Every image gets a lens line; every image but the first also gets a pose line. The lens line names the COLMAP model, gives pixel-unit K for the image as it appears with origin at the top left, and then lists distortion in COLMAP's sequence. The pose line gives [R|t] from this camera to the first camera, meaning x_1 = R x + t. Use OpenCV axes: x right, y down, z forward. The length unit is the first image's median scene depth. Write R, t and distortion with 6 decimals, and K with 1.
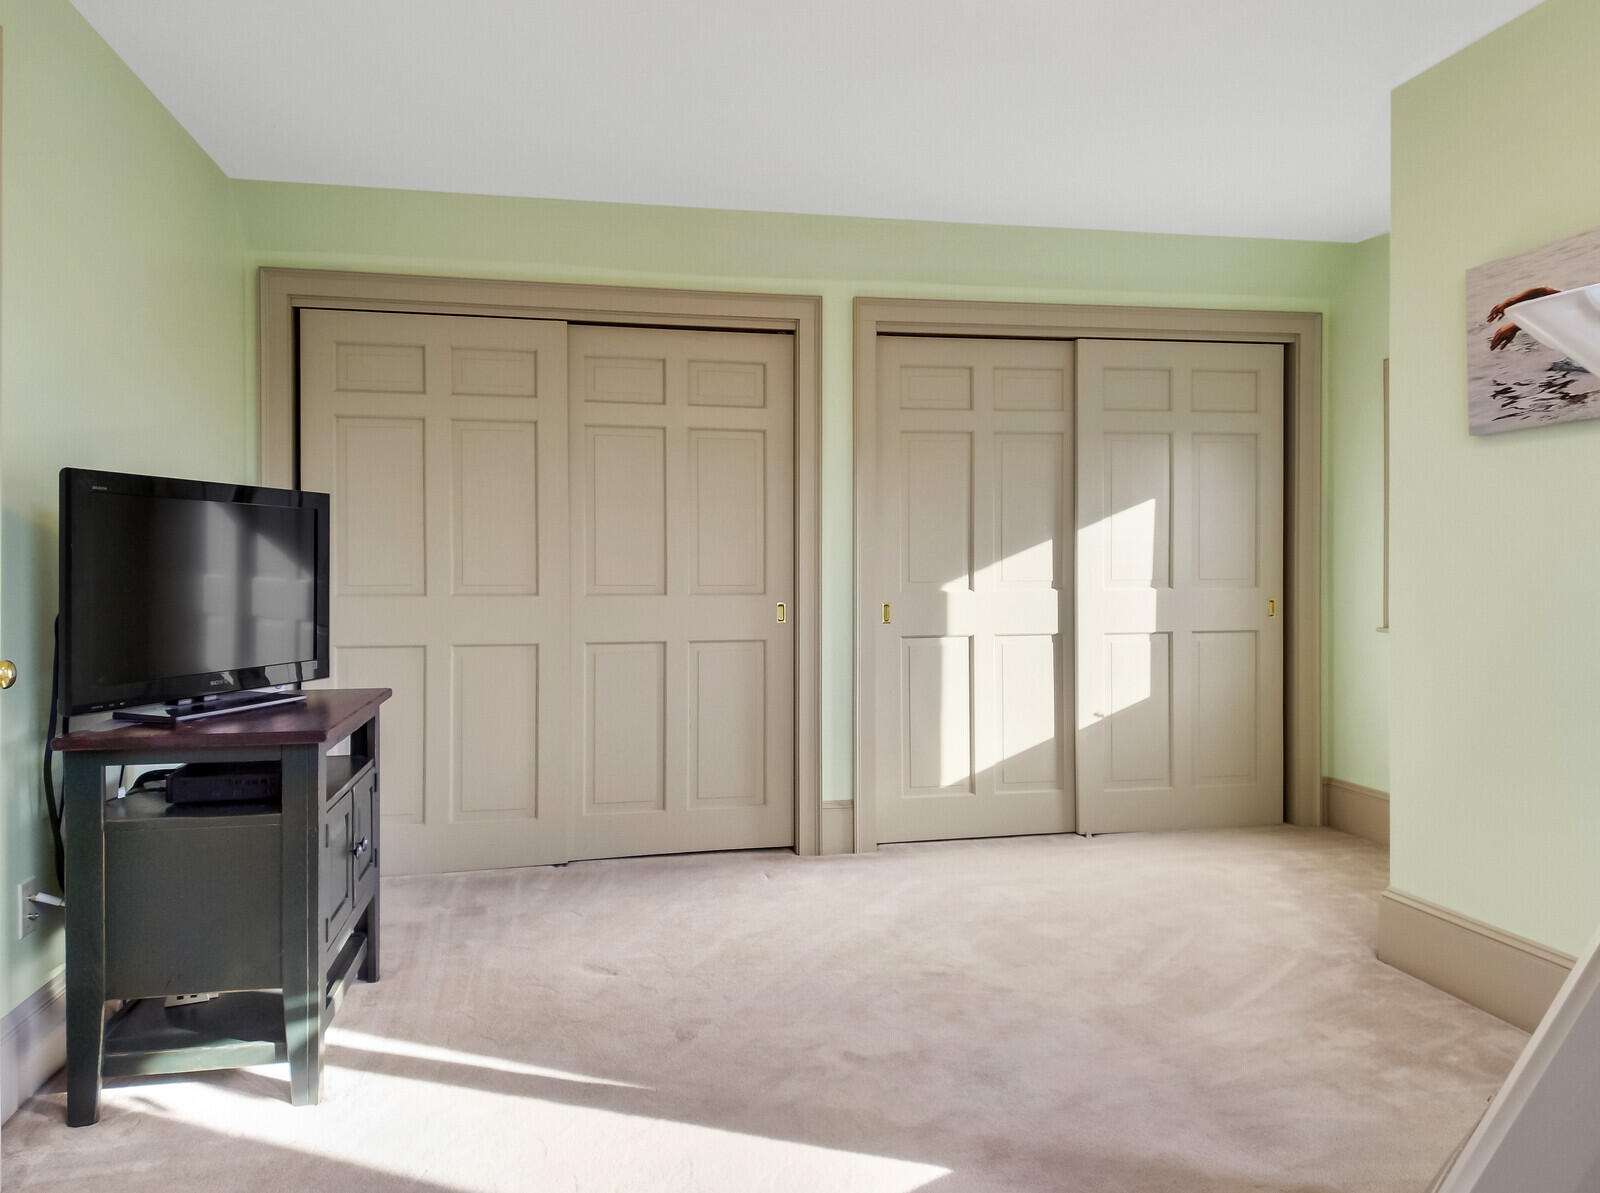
lens RADIAL K [[1126.2, 0, 800.6], [0, 1126.2, 579.3], [0, 0, 1]] dist [0.069703, -0.077008]
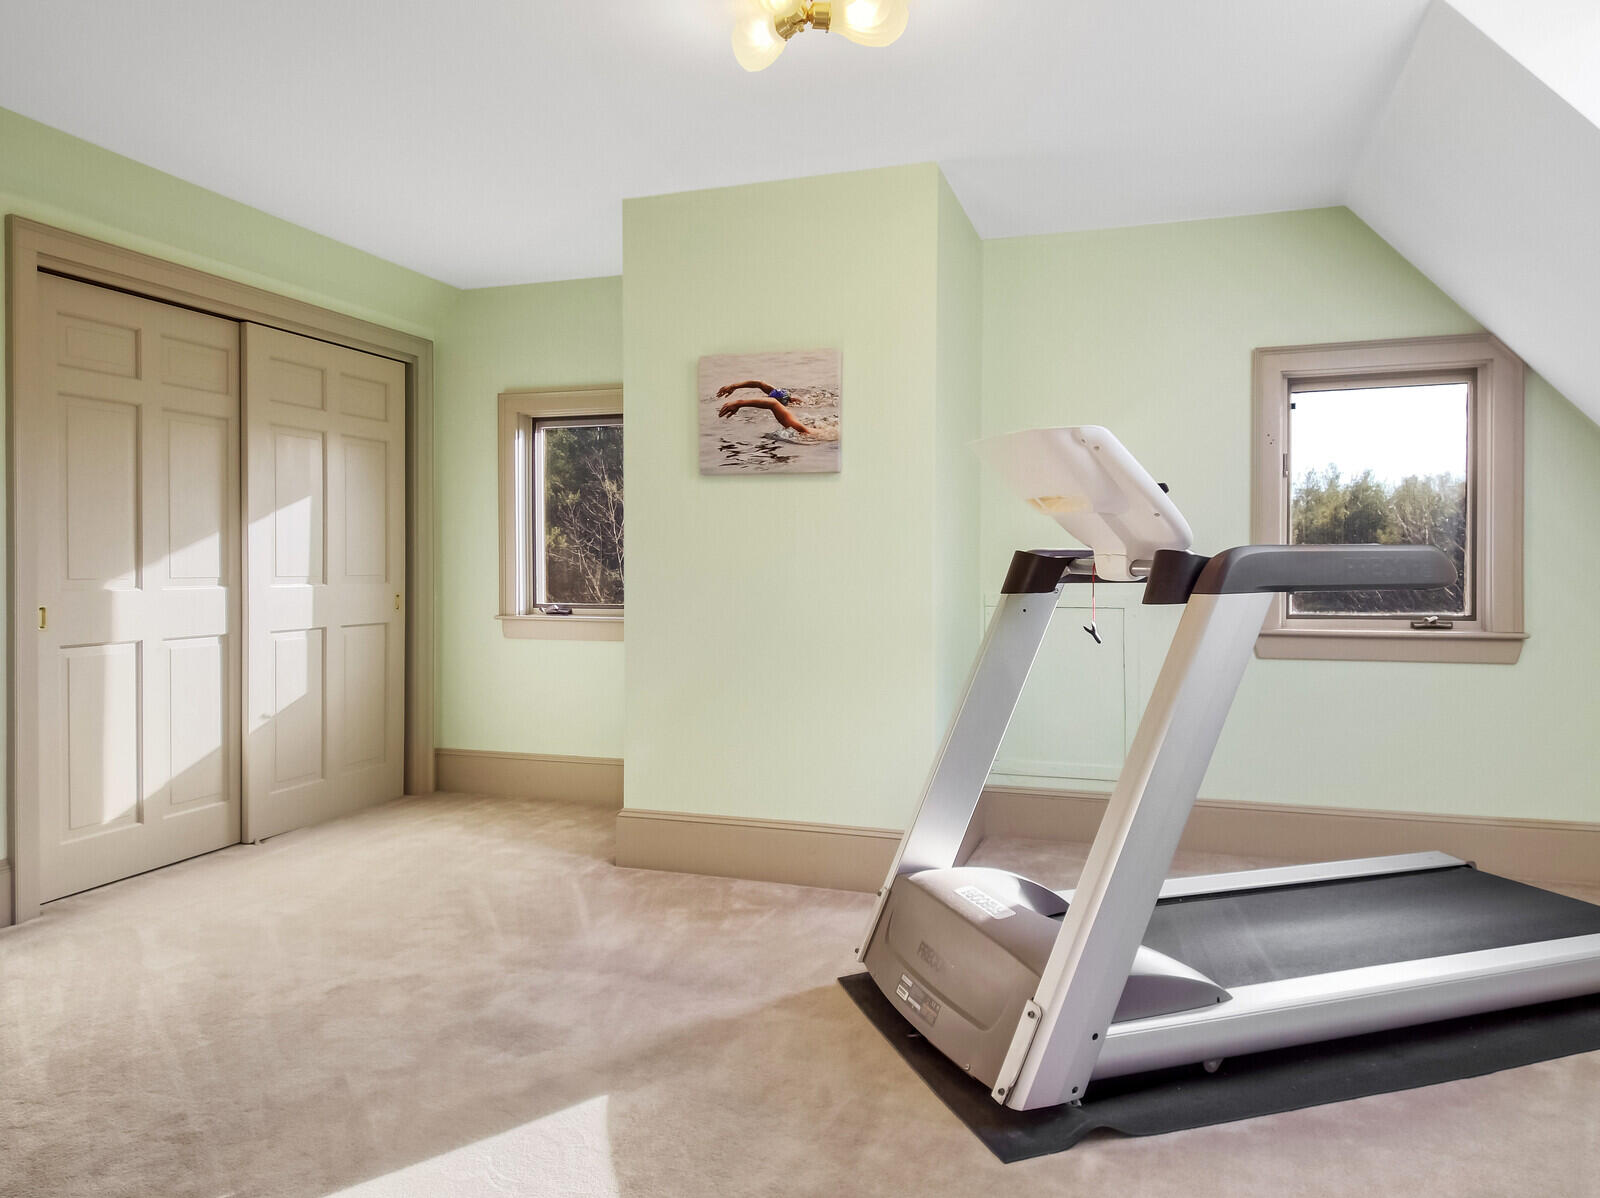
lens RADIAL K [[1126.2, 0, 800.6], [0, 1126.2, 581.8], [0, 0, 1]] dist [0.069703, -0.077008]
pose [[0.486864, -0.006049, 0.873457, -0.365772], [0.001005, 0.999979, 0.006365, -0.000481], [-0.873477, -0.002221, 0.486860, 0.131627]]
